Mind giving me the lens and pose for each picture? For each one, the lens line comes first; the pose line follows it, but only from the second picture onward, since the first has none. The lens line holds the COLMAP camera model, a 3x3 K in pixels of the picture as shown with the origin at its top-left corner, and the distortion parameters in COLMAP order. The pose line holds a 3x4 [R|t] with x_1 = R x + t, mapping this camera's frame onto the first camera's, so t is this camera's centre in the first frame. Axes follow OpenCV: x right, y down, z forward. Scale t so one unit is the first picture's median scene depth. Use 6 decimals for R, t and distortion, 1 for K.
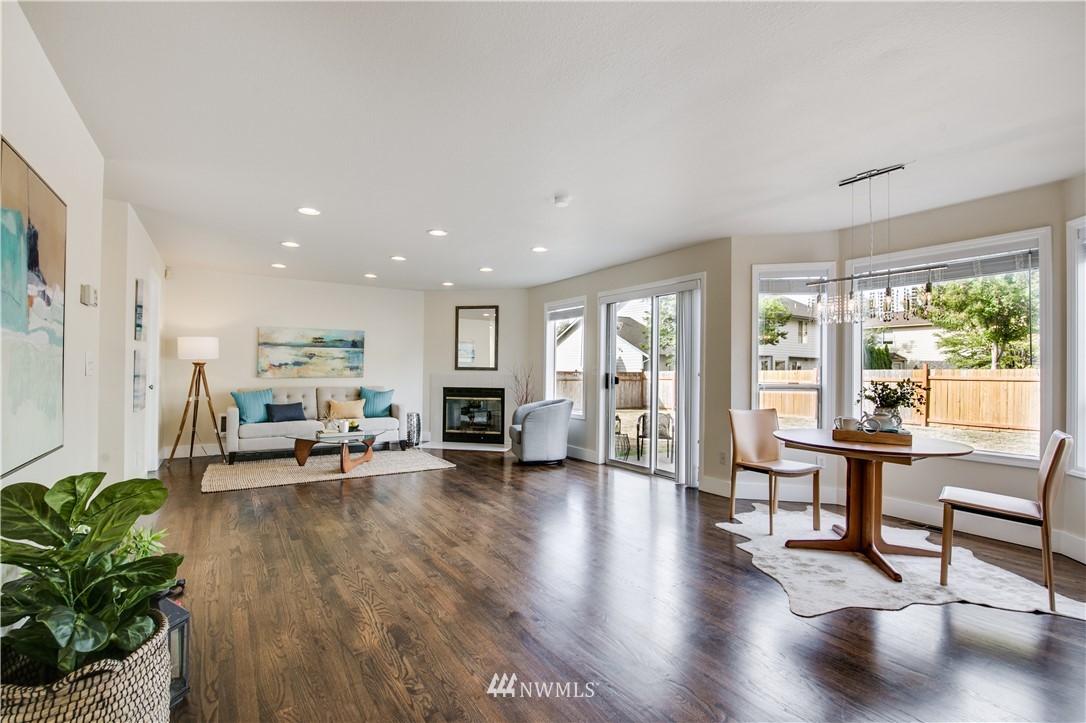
lens RADIAL K [[497.1, 0, 541.2], [0, 497.1, 367.0], [0, 0, 1]] dist [-0.008032, -0.000916]
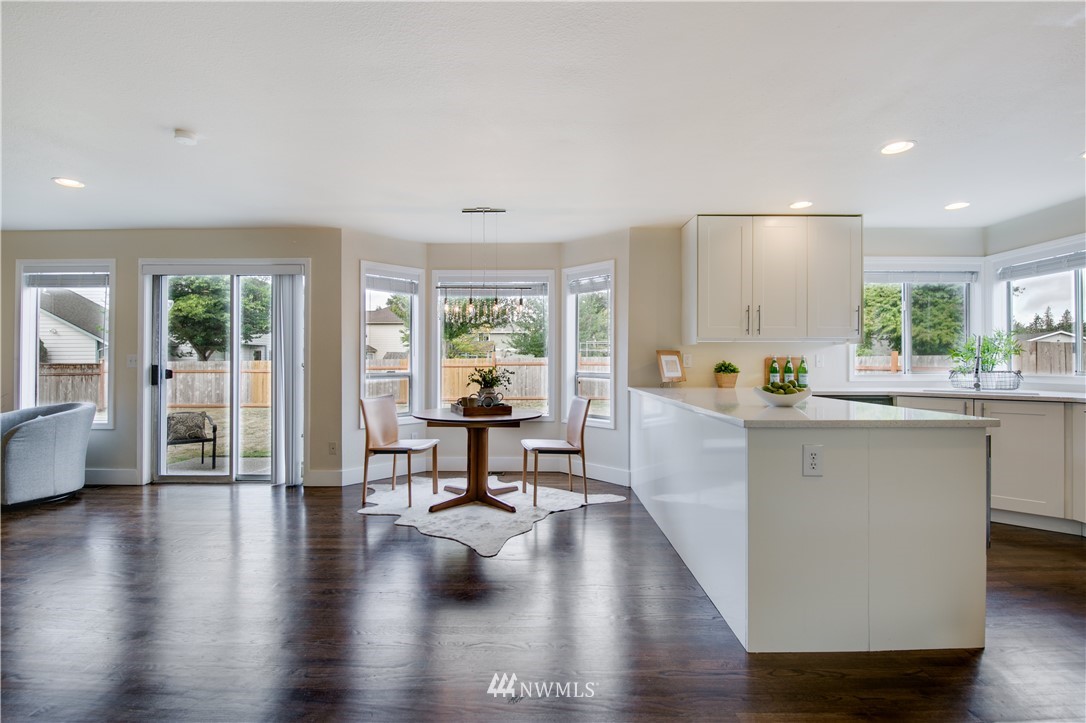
lens RADIAL K [[481.1, 0, 543.0], [0, 481.1, 361.5], [0, 0, 1]] dist [-0.000570, -0.000244]
pose [[0.550985, -0.007089, 0.834485, -0.235416], [-0.000994, 0.999958, 0.009151, -0.000553], [-0.834515, -0.005871, 0.550955, 0.127133]]
